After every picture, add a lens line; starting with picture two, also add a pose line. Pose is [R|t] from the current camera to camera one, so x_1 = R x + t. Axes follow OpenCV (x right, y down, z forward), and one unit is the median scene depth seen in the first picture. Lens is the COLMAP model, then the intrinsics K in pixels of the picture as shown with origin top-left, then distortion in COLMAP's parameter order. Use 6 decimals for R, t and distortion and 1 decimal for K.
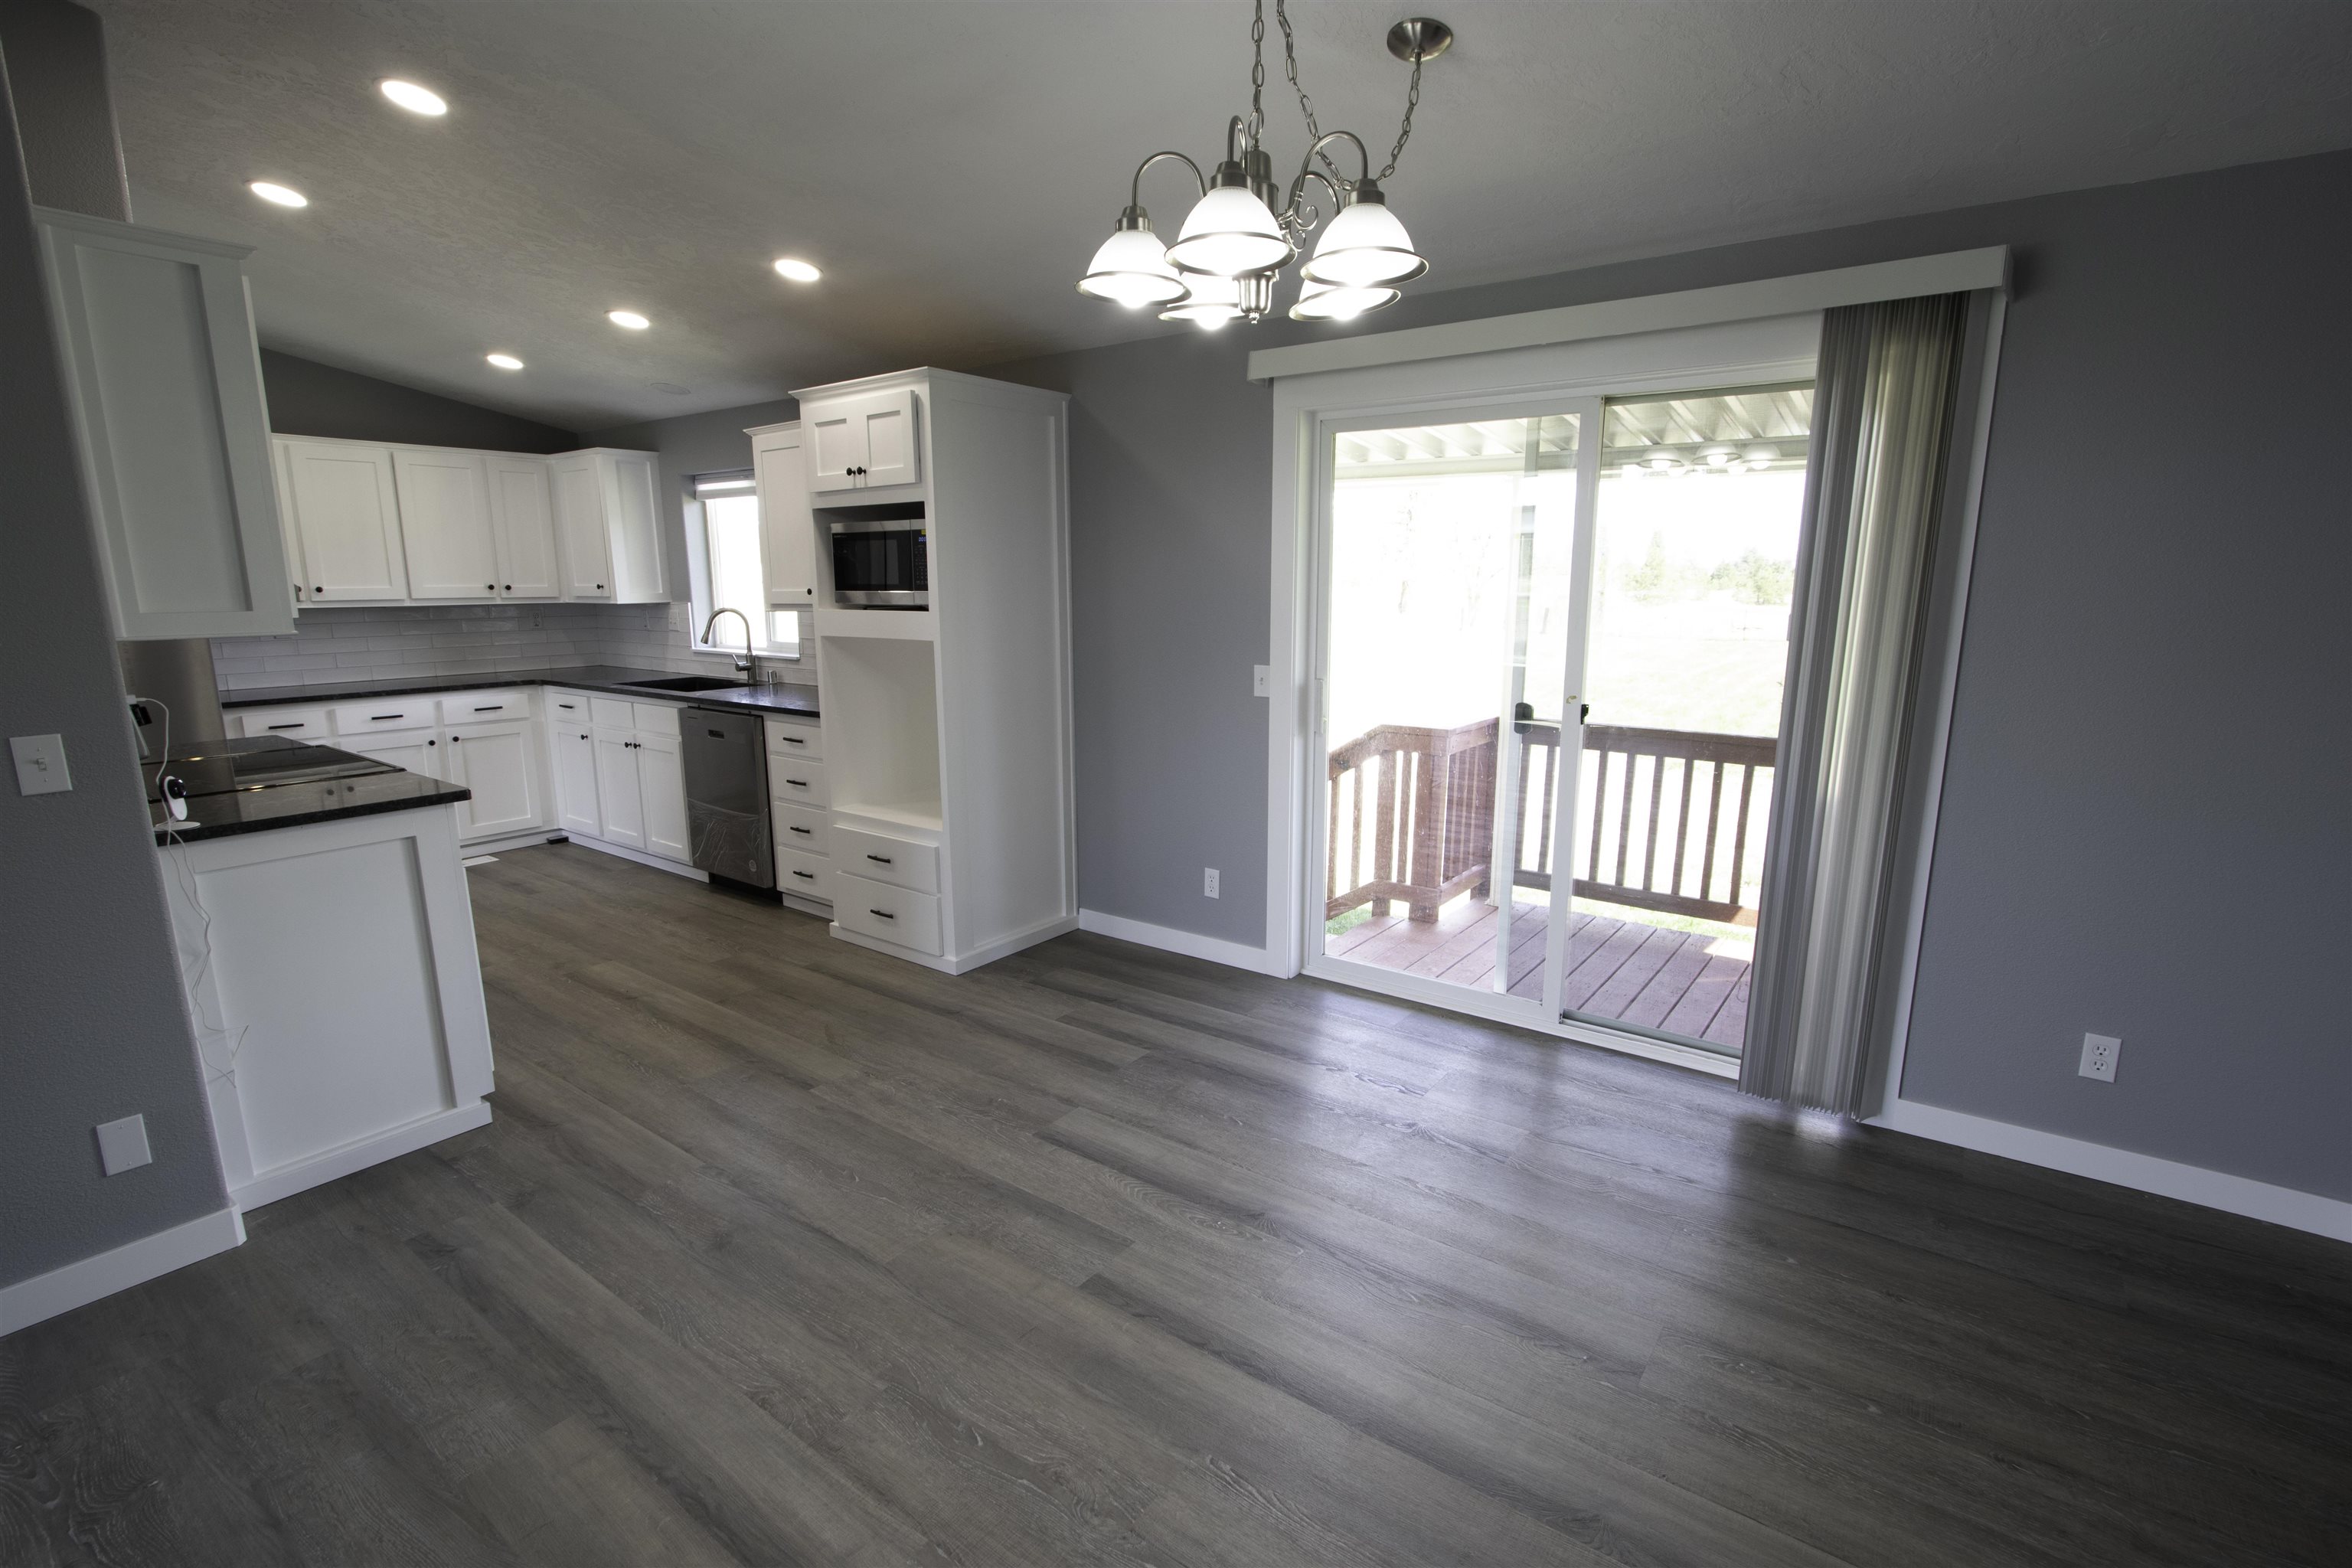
lens RADIAL K [[1083.4, 0, 1185.3], [0, 1083.4, 794.5], [0, 0, 1]] dist [-0.019225, 0.003160]
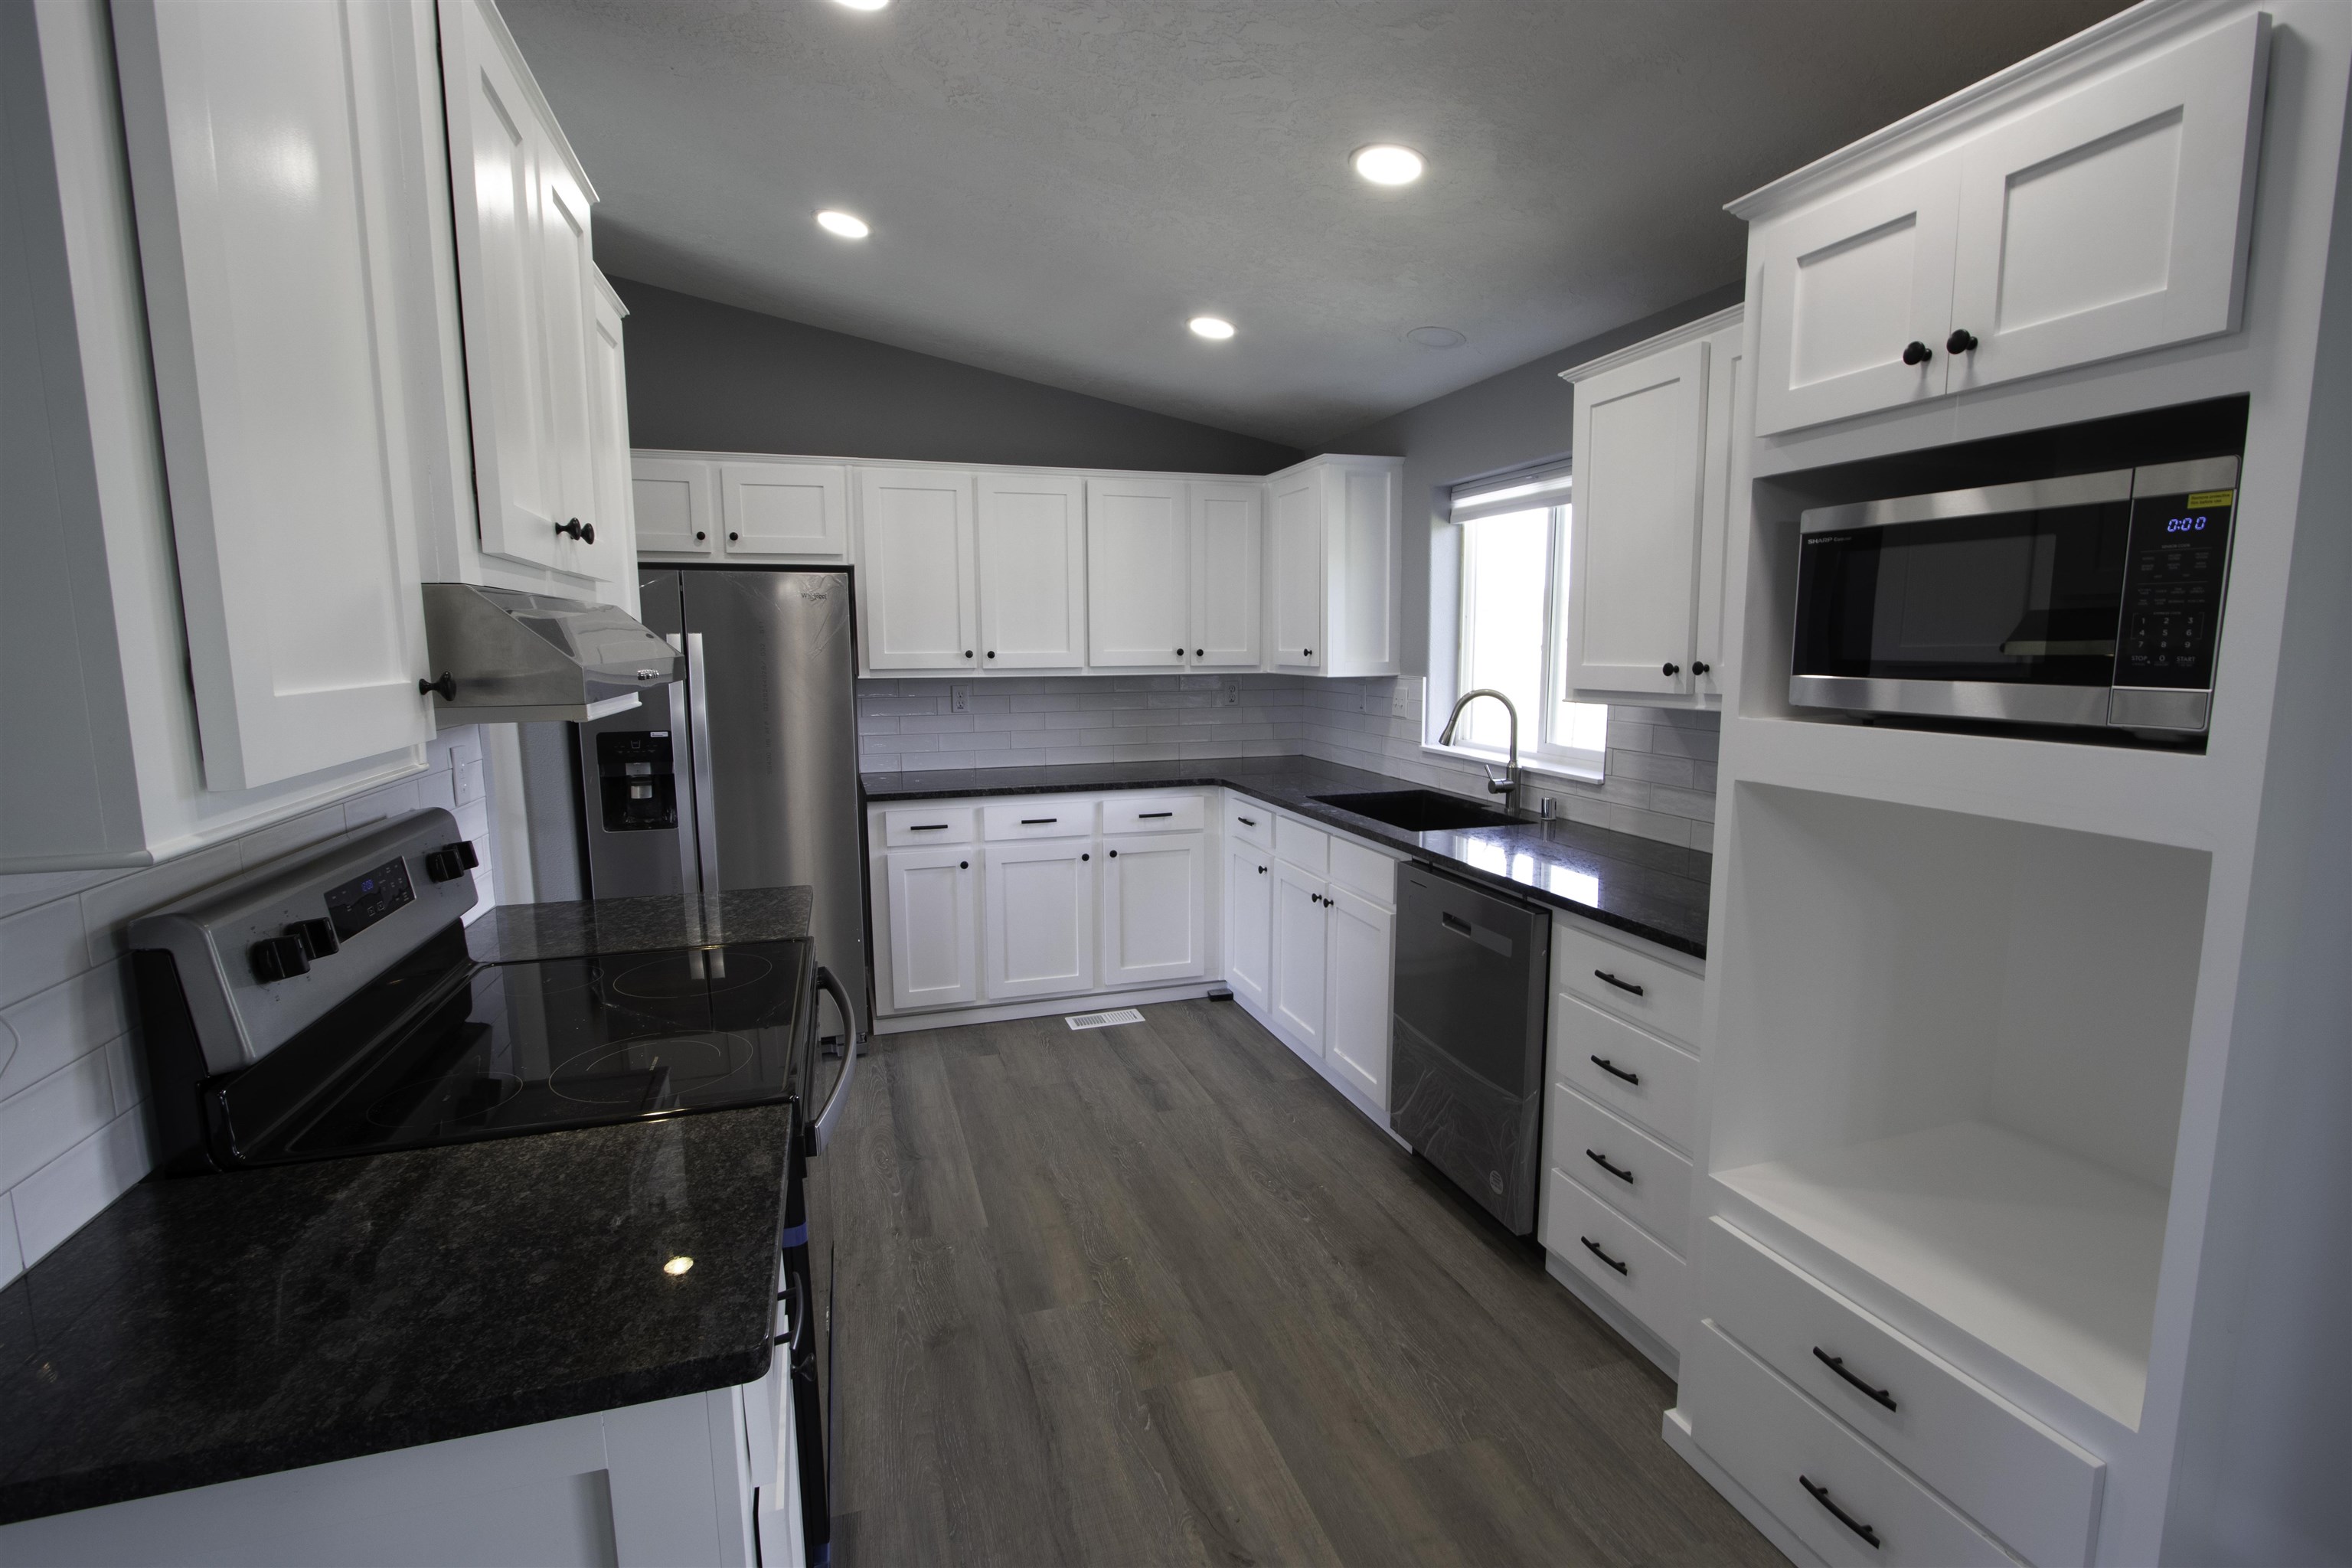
lens RADIAL K [[1083.4, 0, 1185.3], [0, 1083.4, 794.5], [0, 0, 1]] dist [-0.019225, 0.003160]
pose [[0.812937, 0.078908, -0.576980, -0.224972], [-0.109866, 0.993767, -0.018888, -0.091752], [0.571893, 0.078745, 0.816540, 0.447446]]
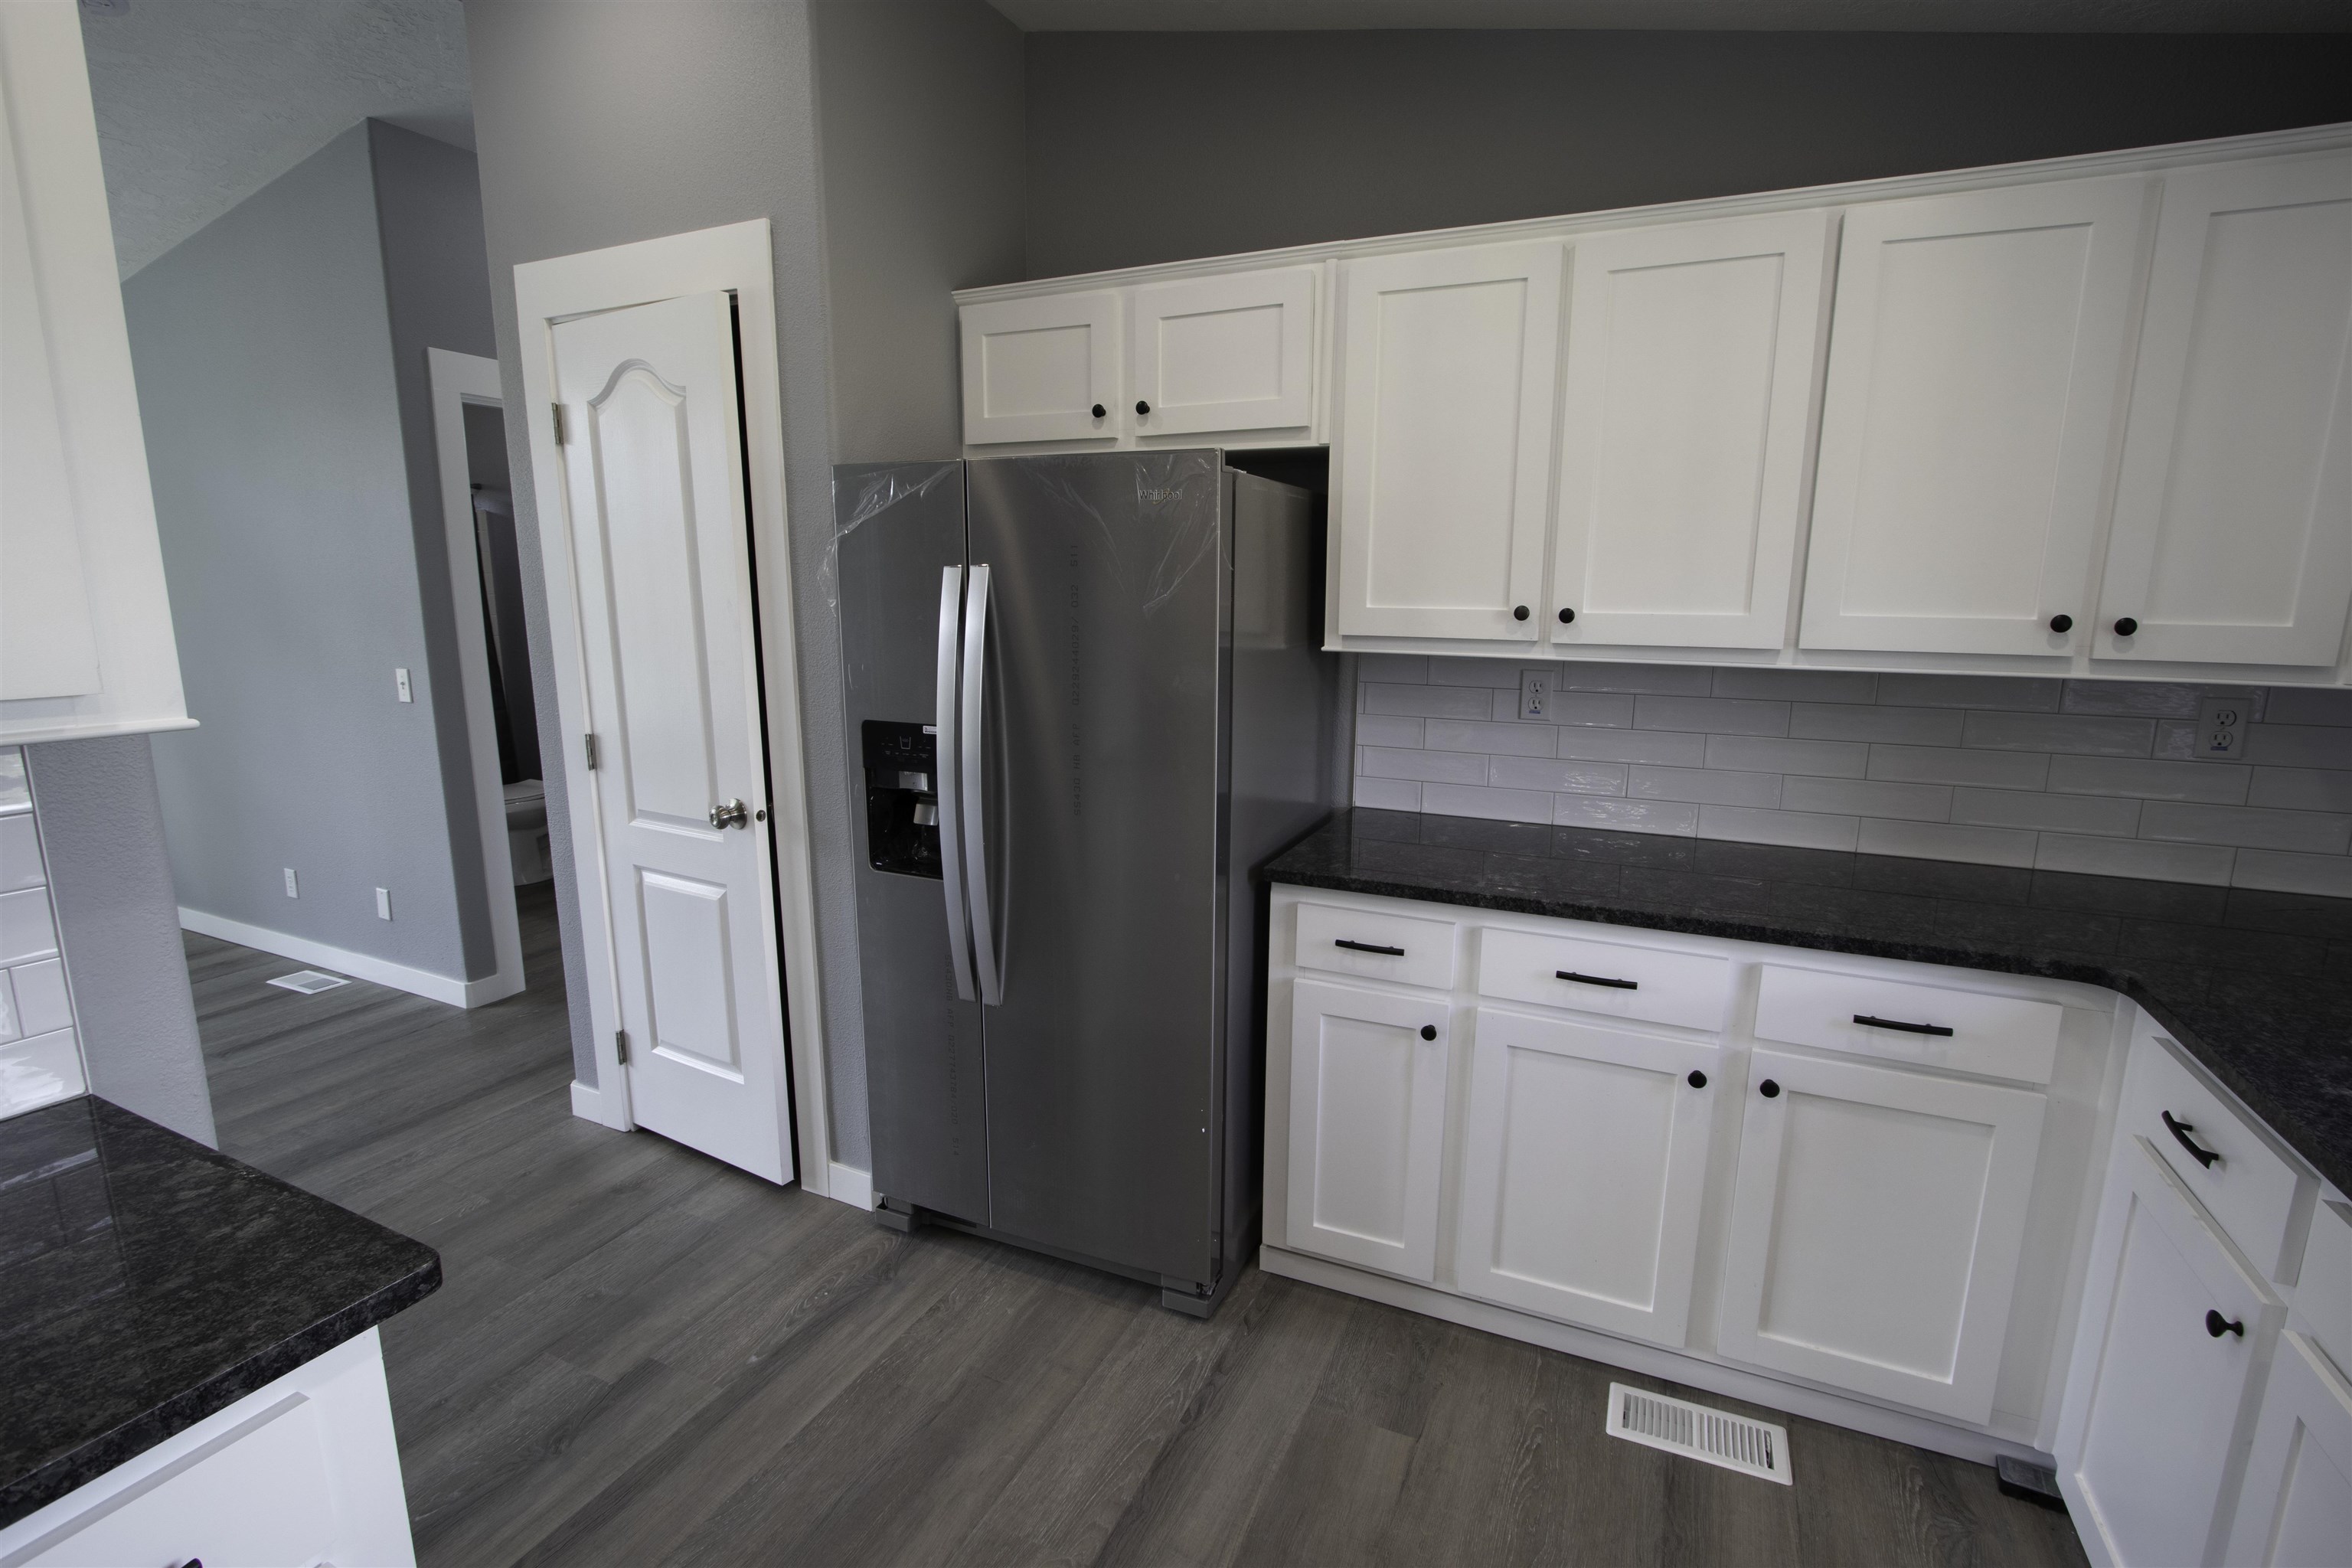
lens RADIAL K [[1083.4, 0, 1185.3], [0, 1083.4, 794.5], [0, 0, 1]] dist [-0.019225, 0.003160]
pose [[0.201526, 0.186673, -0.961530, -0.459947], [-0.200338, 0.968773, 0.146091, -0.163523], [0.958776, 0.163190, 0.232631, 0.813010]]
